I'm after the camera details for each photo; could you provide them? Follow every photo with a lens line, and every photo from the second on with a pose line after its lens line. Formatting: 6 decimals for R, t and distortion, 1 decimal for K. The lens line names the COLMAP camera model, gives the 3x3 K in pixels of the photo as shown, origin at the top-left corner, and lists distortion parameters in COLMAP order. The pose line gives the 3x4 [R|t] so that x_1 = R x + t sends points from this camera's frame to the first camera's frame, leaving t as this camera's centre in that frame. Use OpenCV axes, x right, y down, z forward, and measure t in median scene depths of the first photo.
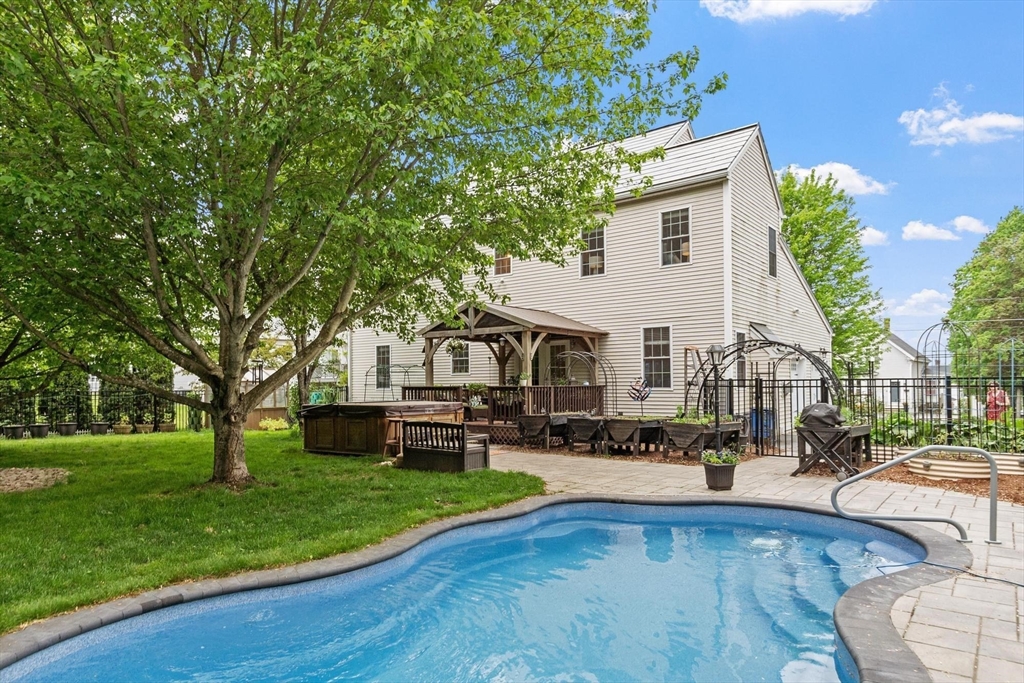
lens RADIAL K [[613.8, 0, 510.6], [0, 613.8, 347.7], [0, 0, 1]] dist [-0.004764, -0.001202]
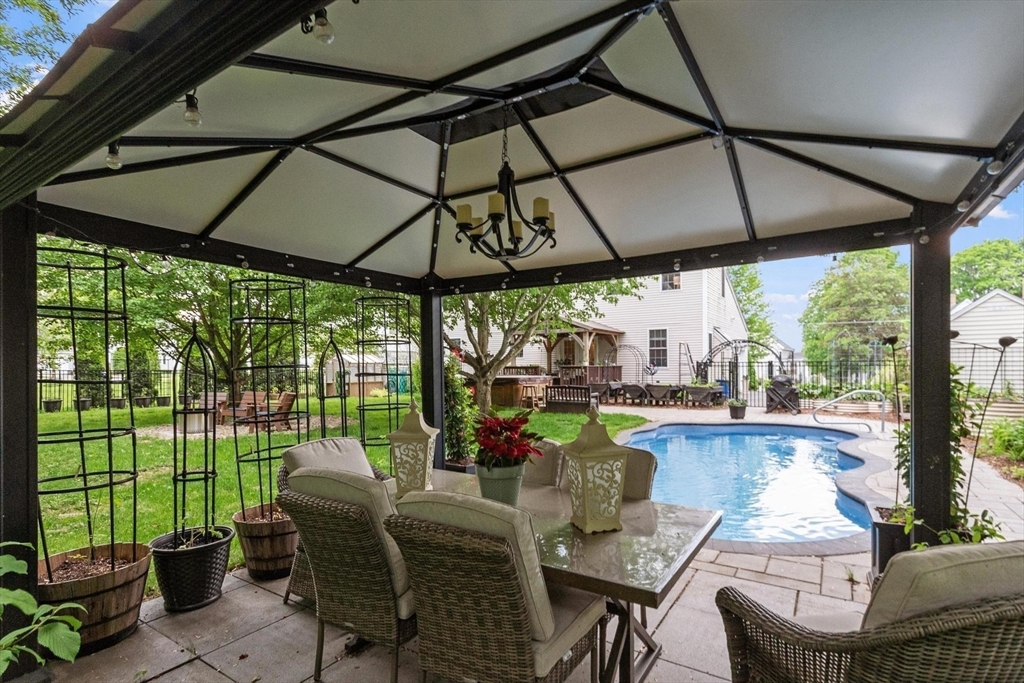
lens RADIAL K [[493.8, 0, 513.8], [0, 493.8, 347.7], [0, 0, 1]] dist [-0.000380, 0.000077]
pose [[0.994514, 0.005383, 0.104462, -0.286949], [-0.007750, 0.999722, 0.022268, -0.011807], [-0.104313, -0.022956, 0.994280, -0.255414]]
